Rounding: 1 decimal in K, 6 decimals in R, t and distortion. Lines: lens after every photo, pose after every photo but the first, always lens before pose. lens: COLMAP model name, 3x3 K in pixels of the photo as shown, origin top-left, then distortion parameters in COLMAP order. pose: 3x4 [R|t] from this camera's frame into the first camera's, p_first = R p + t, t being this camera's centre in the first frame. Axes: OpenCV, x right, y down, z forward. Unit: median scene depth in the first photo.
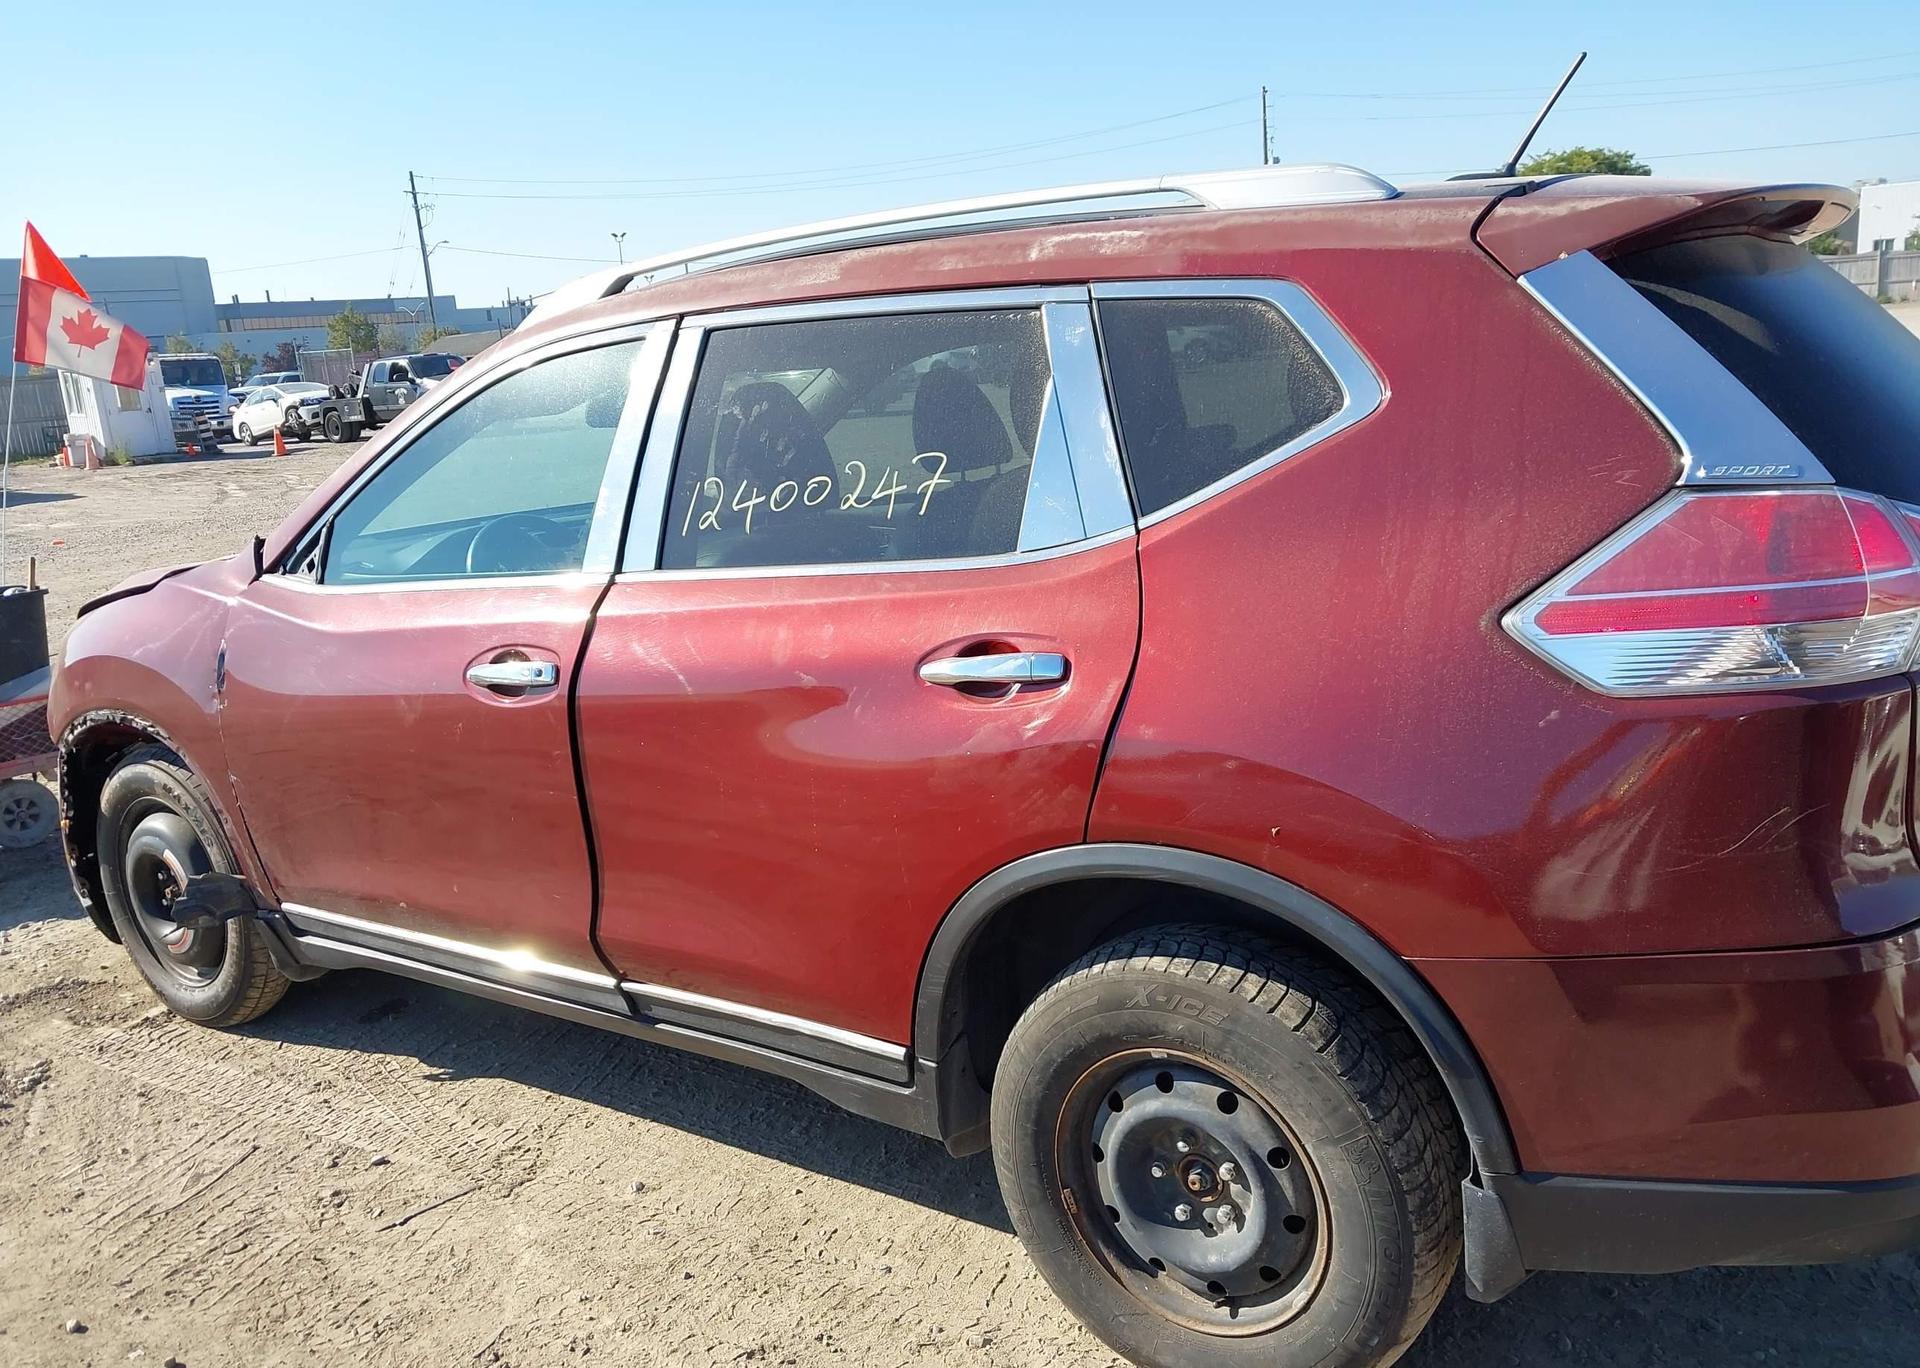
lens RADIAL K [[1492.6, 0, 944.5], [0, 1492.6, 717.2], [0, 0, 1]] dist [0.027987, -0.033635]
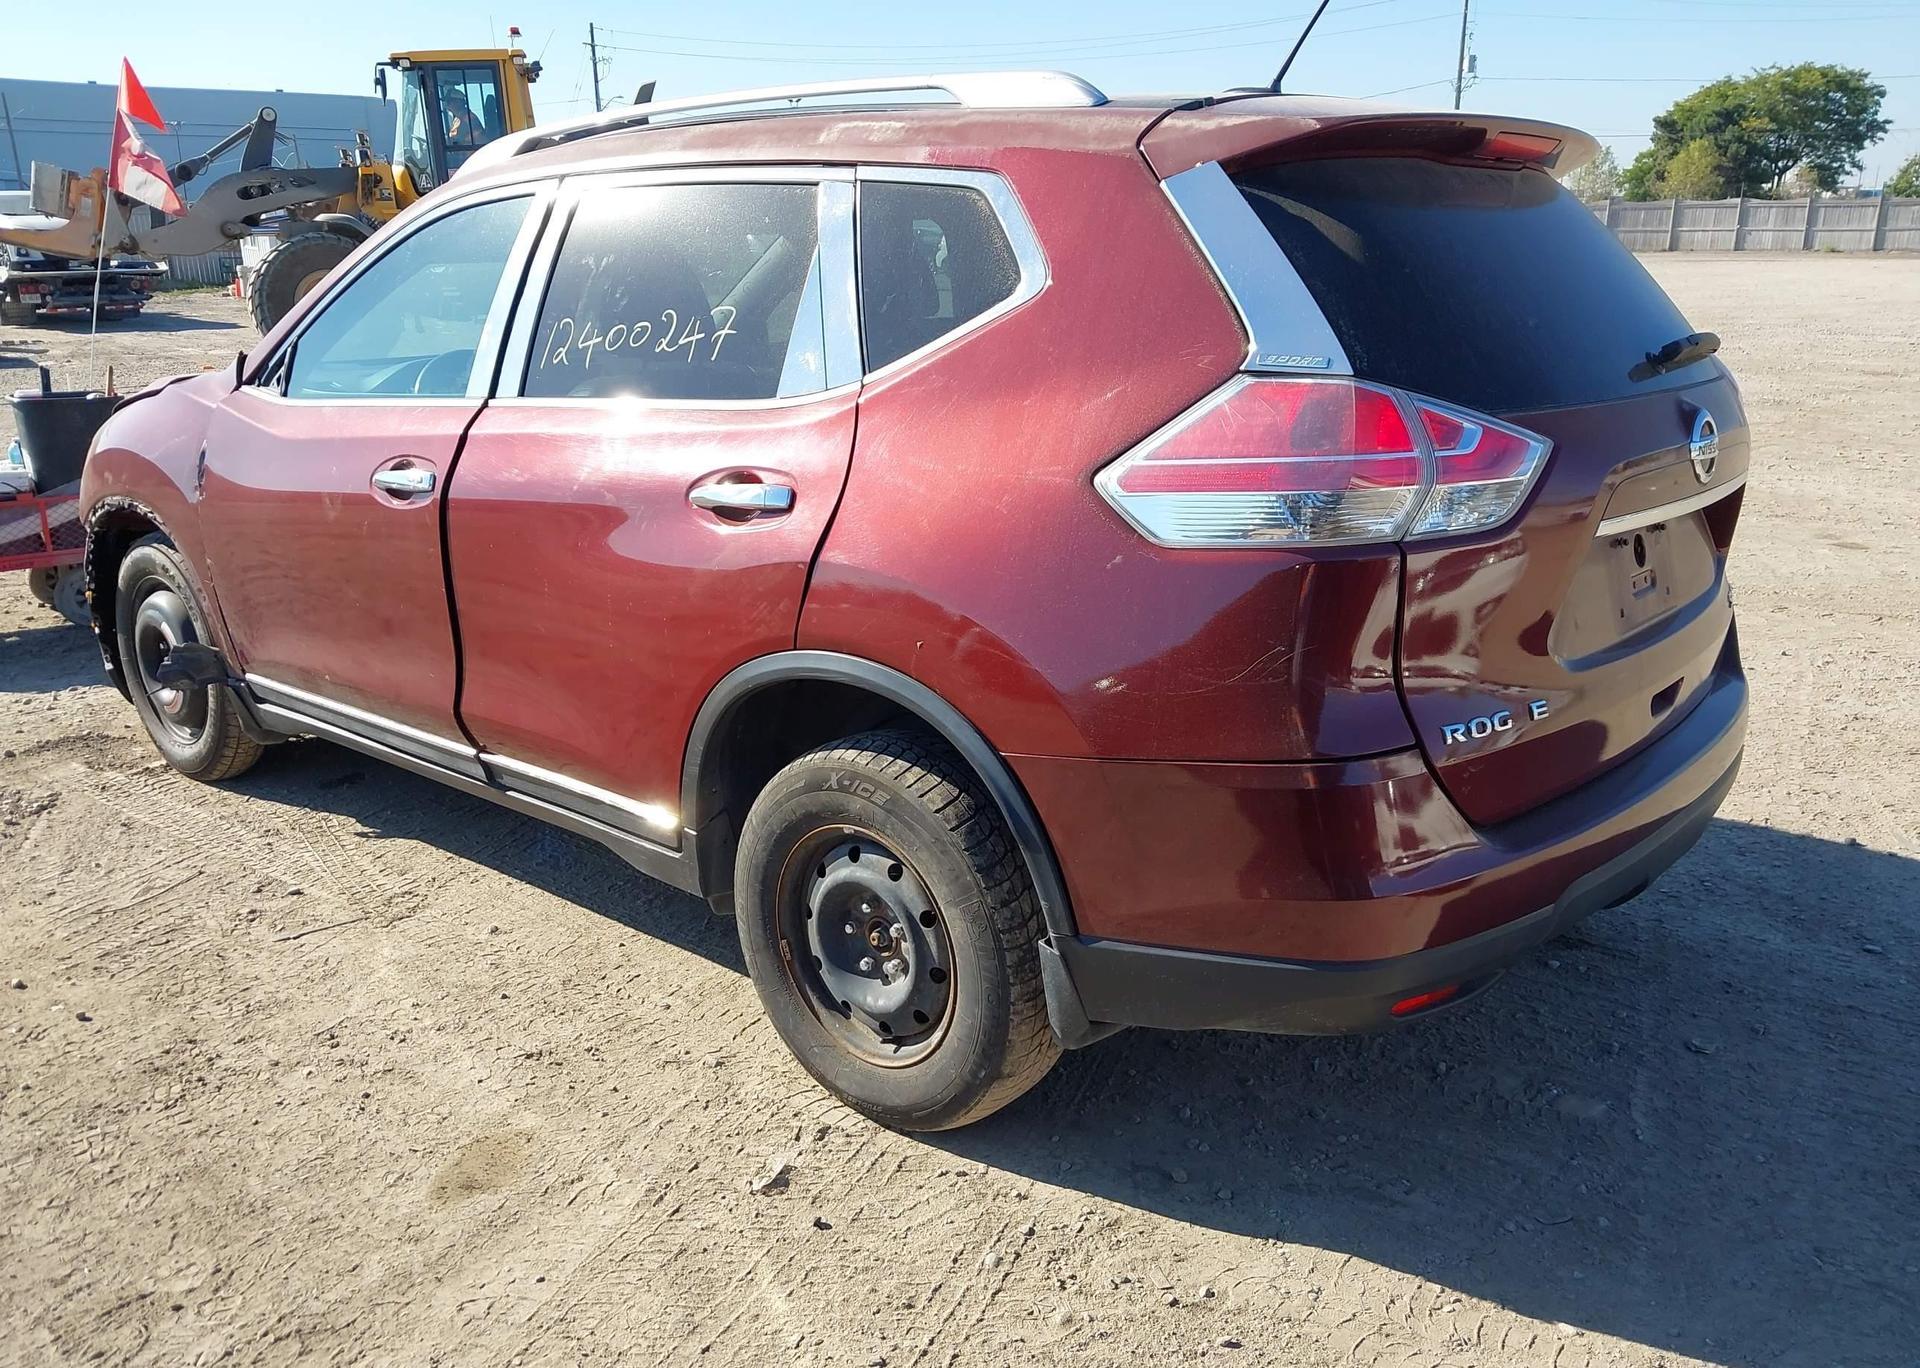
lens RADIAL K [[1492.6, 0, 953.4], [0, 1492.6, 711.3], [0, 0, 1]] dist [0.027987, -0.033635]
pose [[0.992627, 0.089996, -0.081193, 0.274811], [-0.084275, 0.993886, 0.071334, 0.034013], [0.087116, -0.063965, 0.994142, -0.147449]]
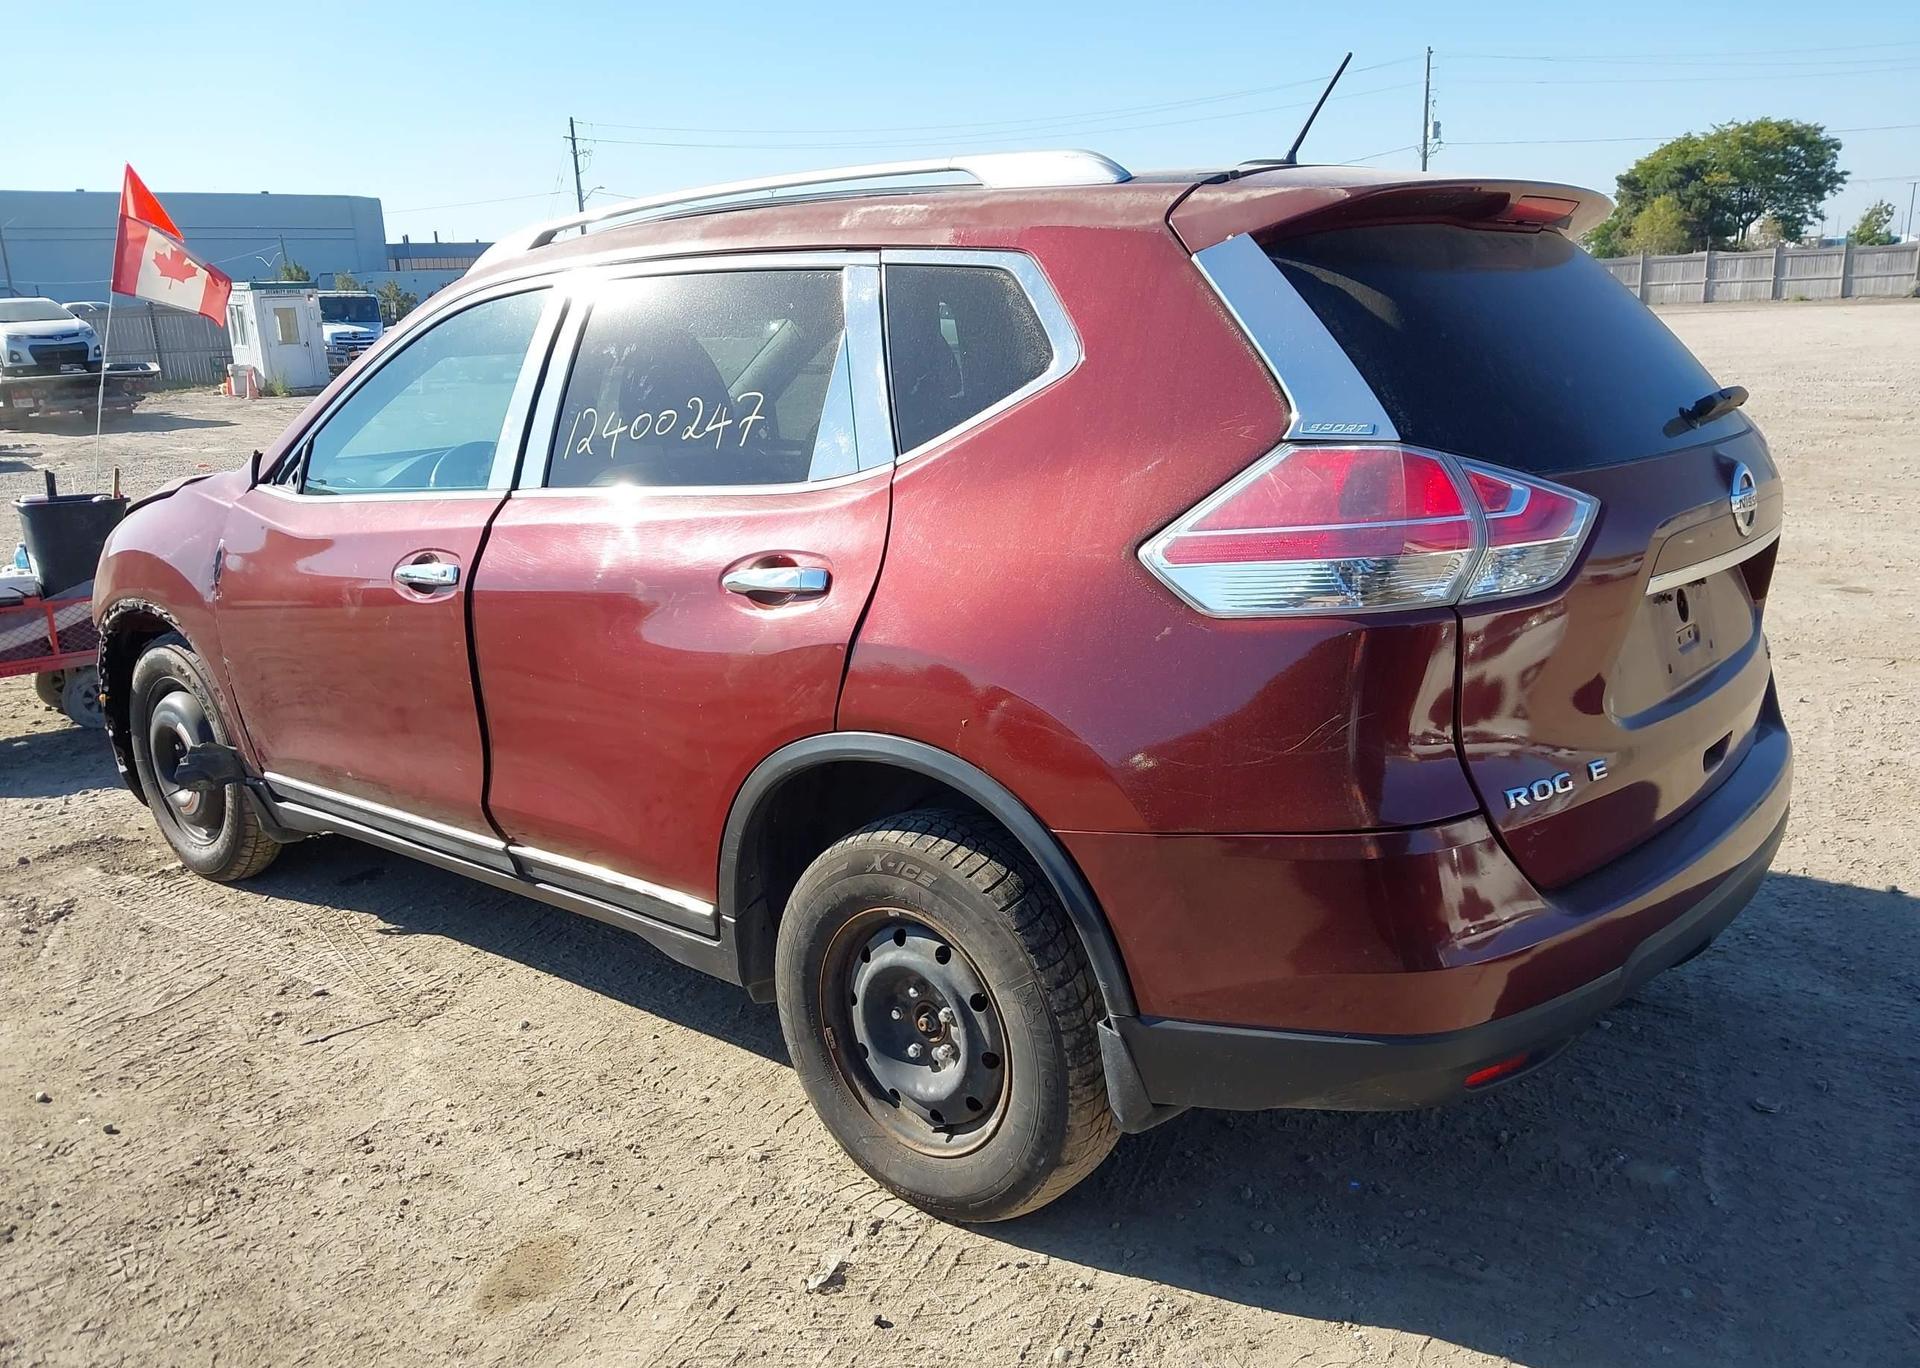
lens RADIAL K [[1492.6, 0, 951.7], [0, 1492.6, 718.5], [0, 0, 1]] dist [0.027987, -0.033635]
pose [[0.995235, 0.053995, -0.081195, 0.240962], [-0.051792, 0.998237, 0.029004, 0.031390], [0.082618, -0.024660, 0.996276, -0.139047]]
